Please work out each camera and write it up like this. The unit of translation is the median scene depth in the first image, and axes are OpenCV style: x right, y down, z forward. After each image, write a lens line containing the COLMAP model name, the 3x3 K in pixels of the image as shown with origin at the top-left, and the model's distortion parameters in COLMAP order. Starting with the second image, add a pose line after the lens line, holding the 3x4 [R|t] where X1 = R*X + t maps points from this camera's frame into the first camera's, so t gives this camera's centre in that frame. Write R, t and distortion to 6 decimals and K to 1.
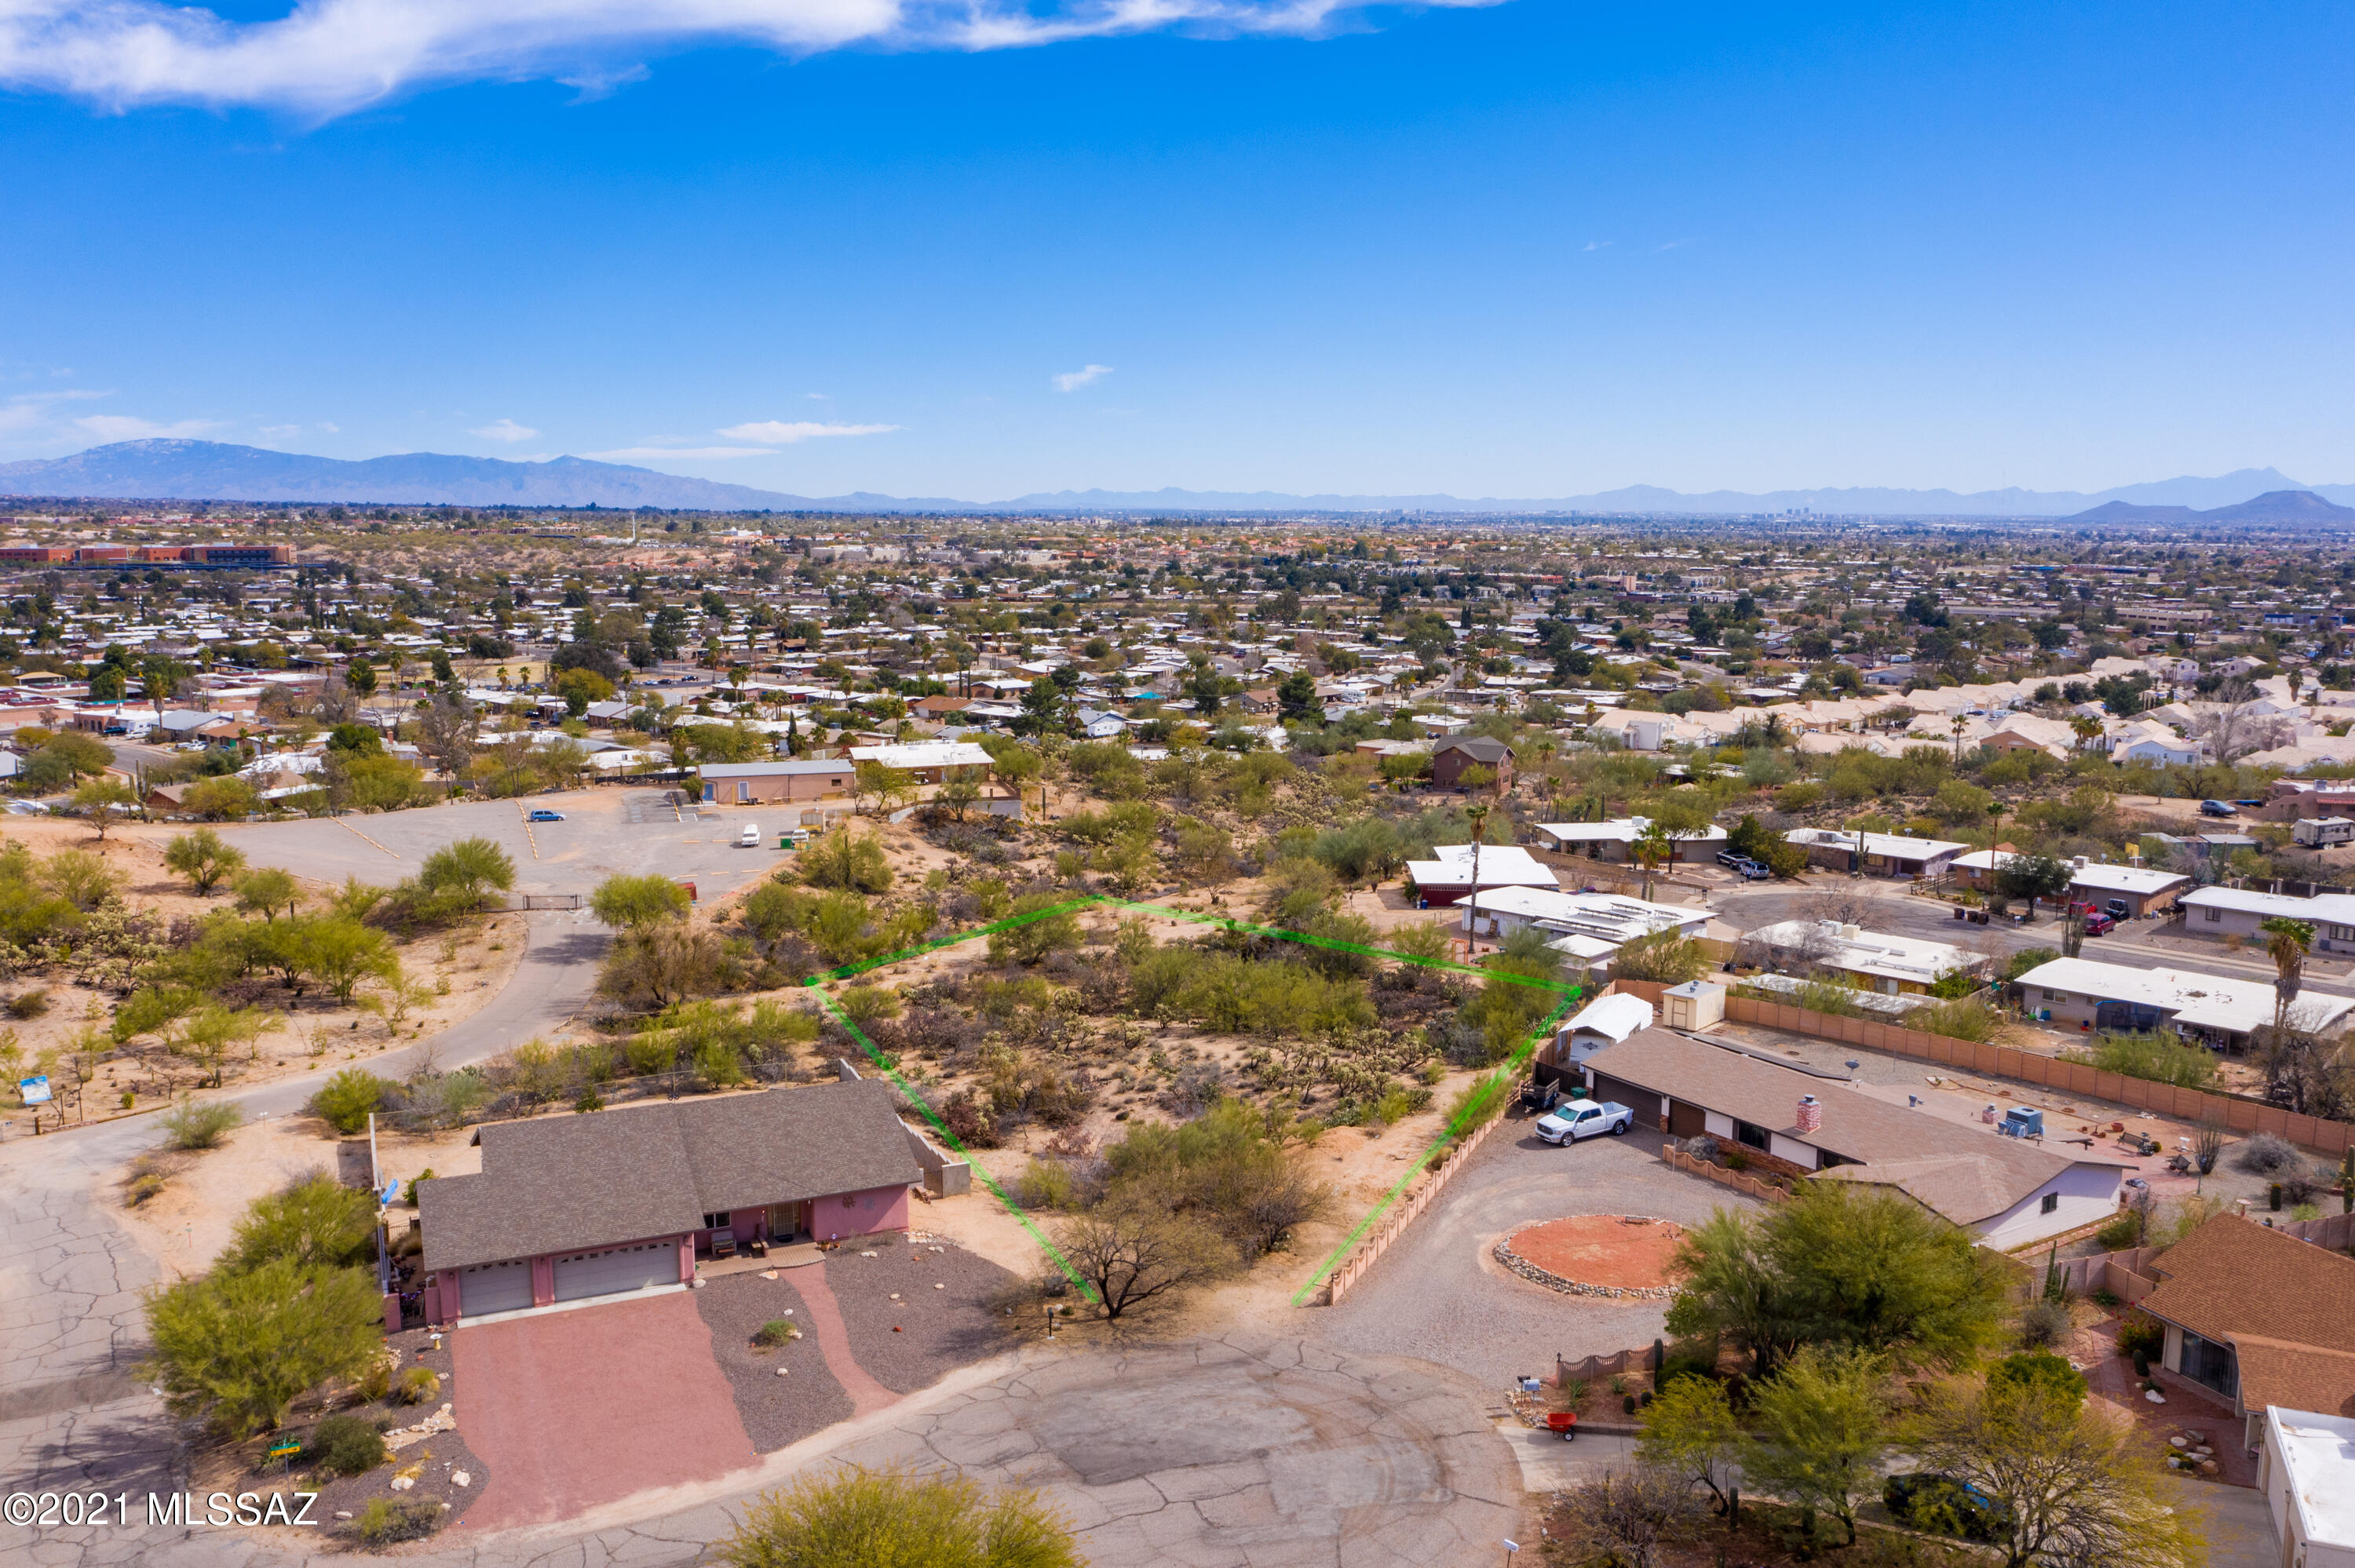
lens RADIAL K [[2255.0, 0, 1177.5], [0, 2255.0, 784.0], [0, 0, 1]] dist [-0.035641, 0.031752]
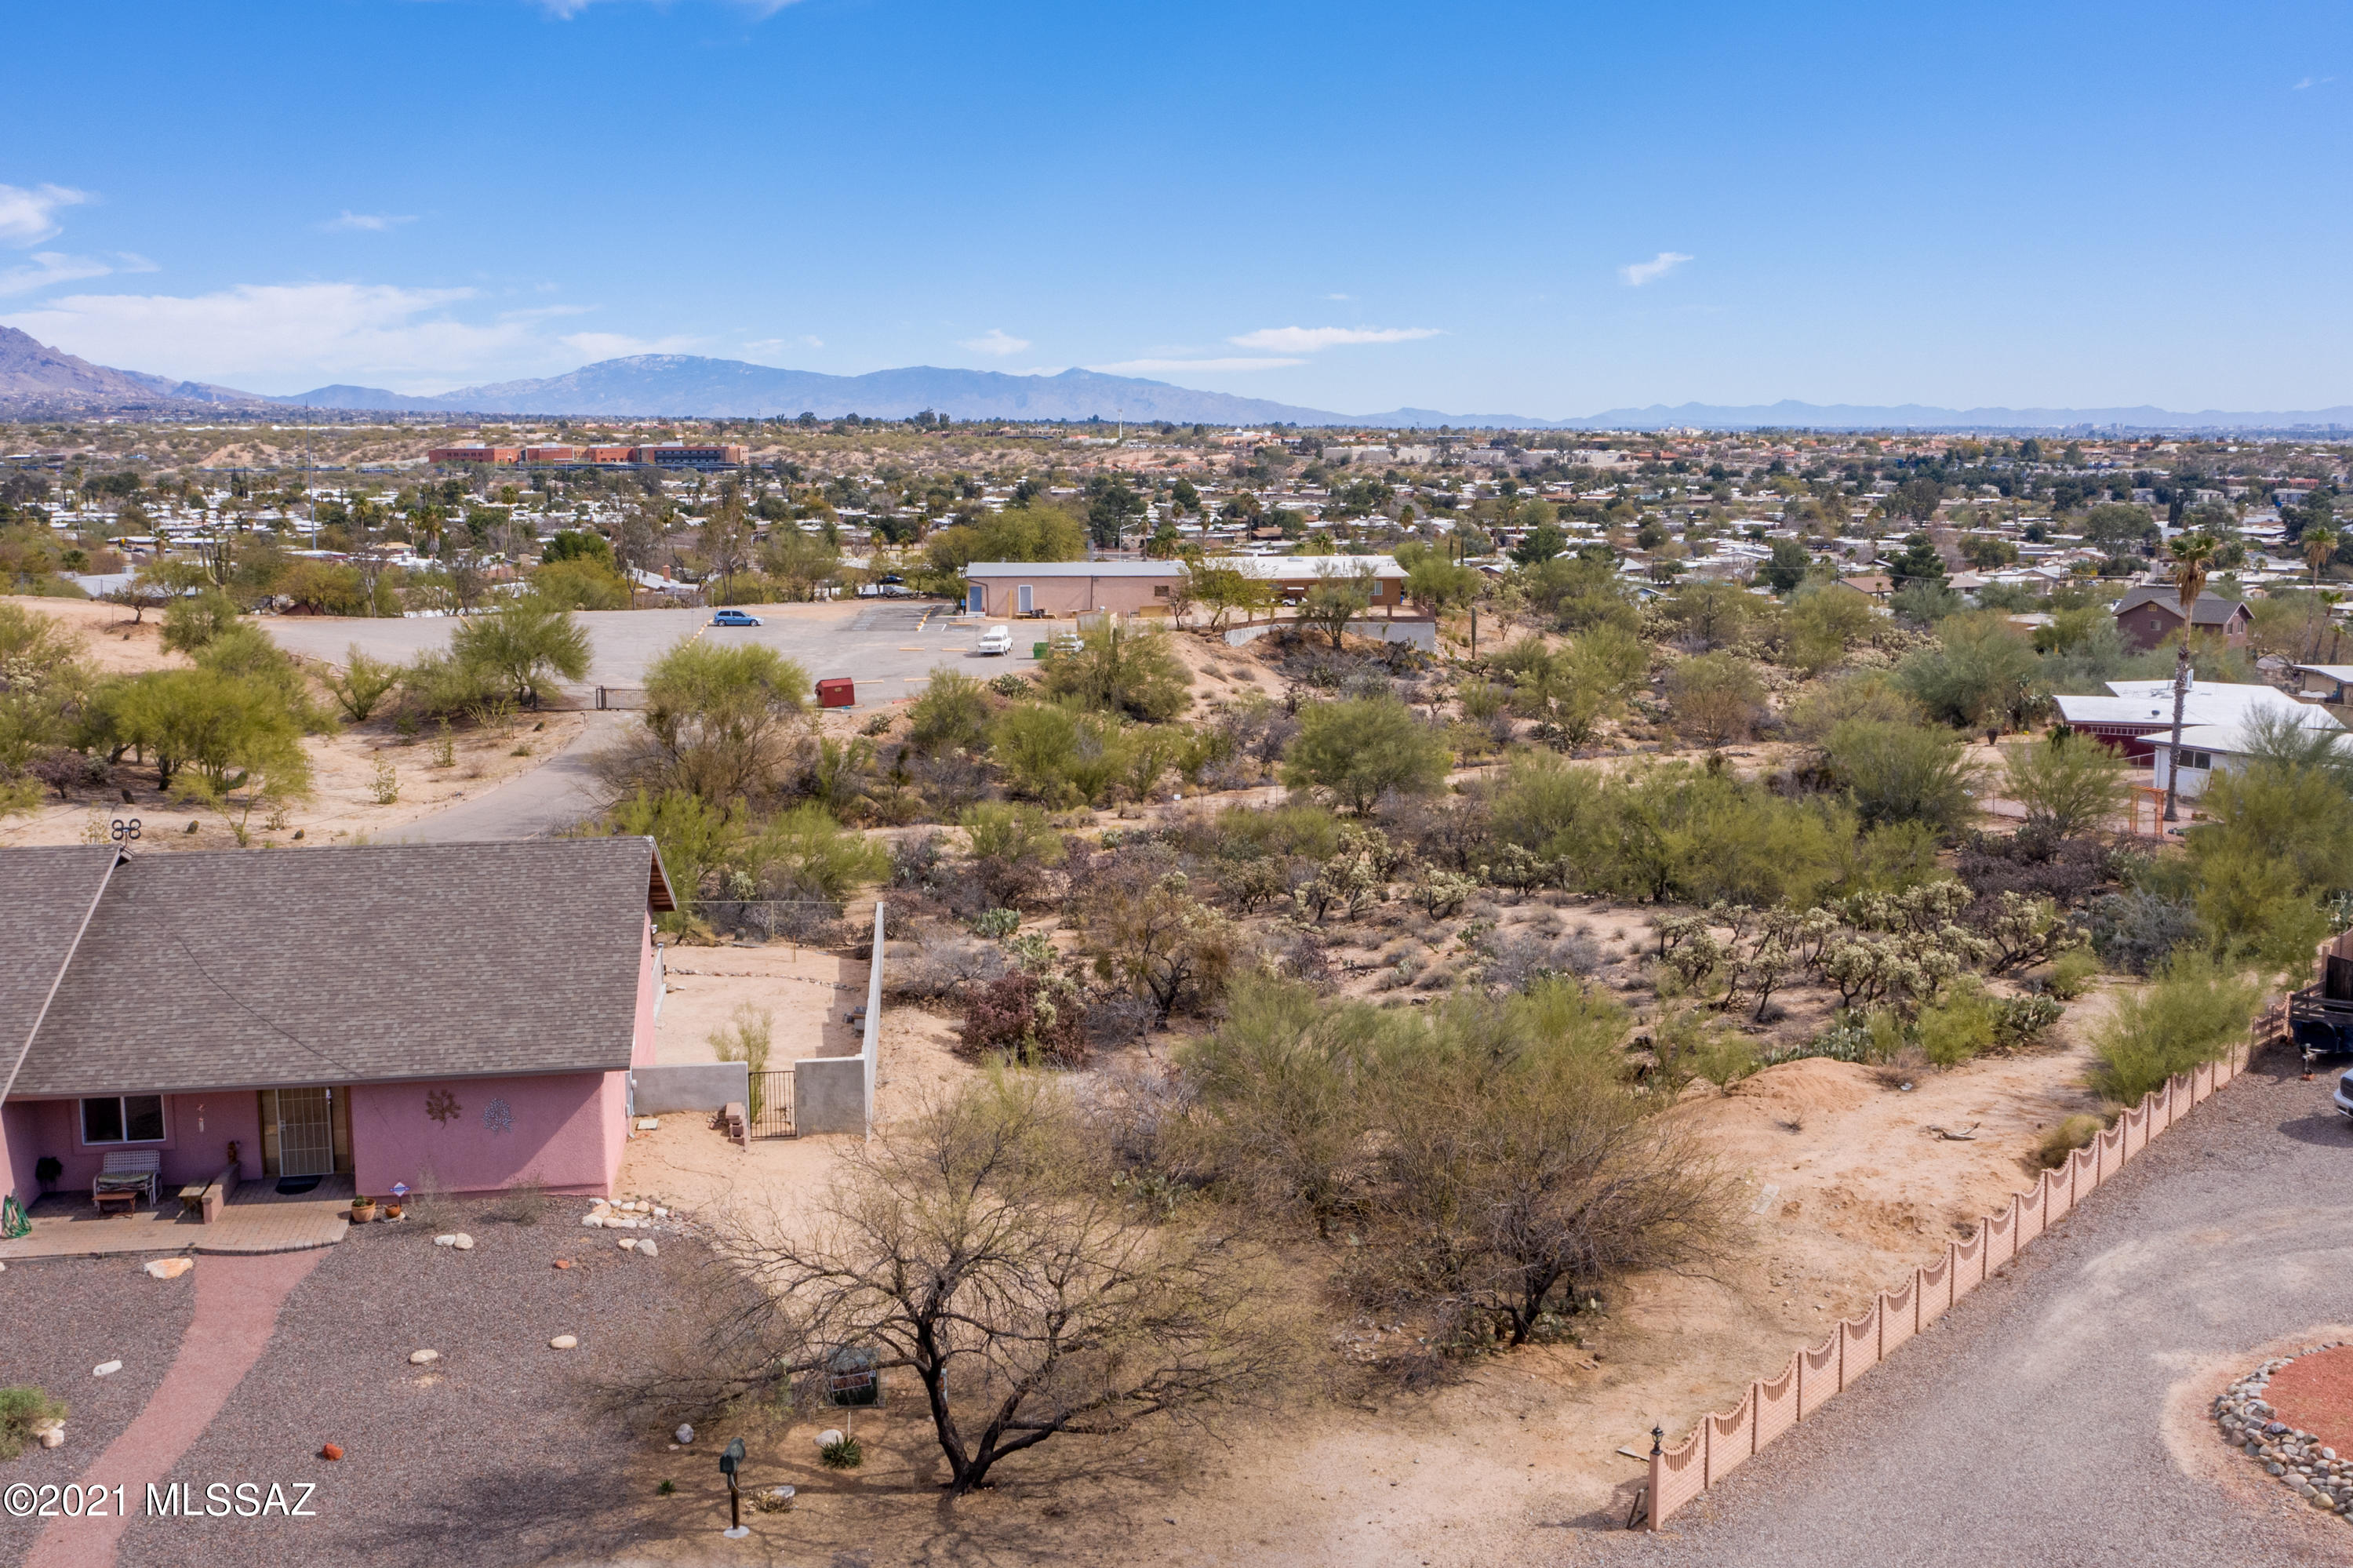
lens RADIAL K [[2253.5, 0, 1176.5], [0, 2253.5, 784.0], [0, 0, 1]] dist [-0.035641, 0.031752]
pose [[0.957351, 0.029855, -0.287381, 0.031115], [-0.038307, 0.998982, -0.023834, 0.046920], [0.286377, 0.033827, 0.957520, 0.230657]]
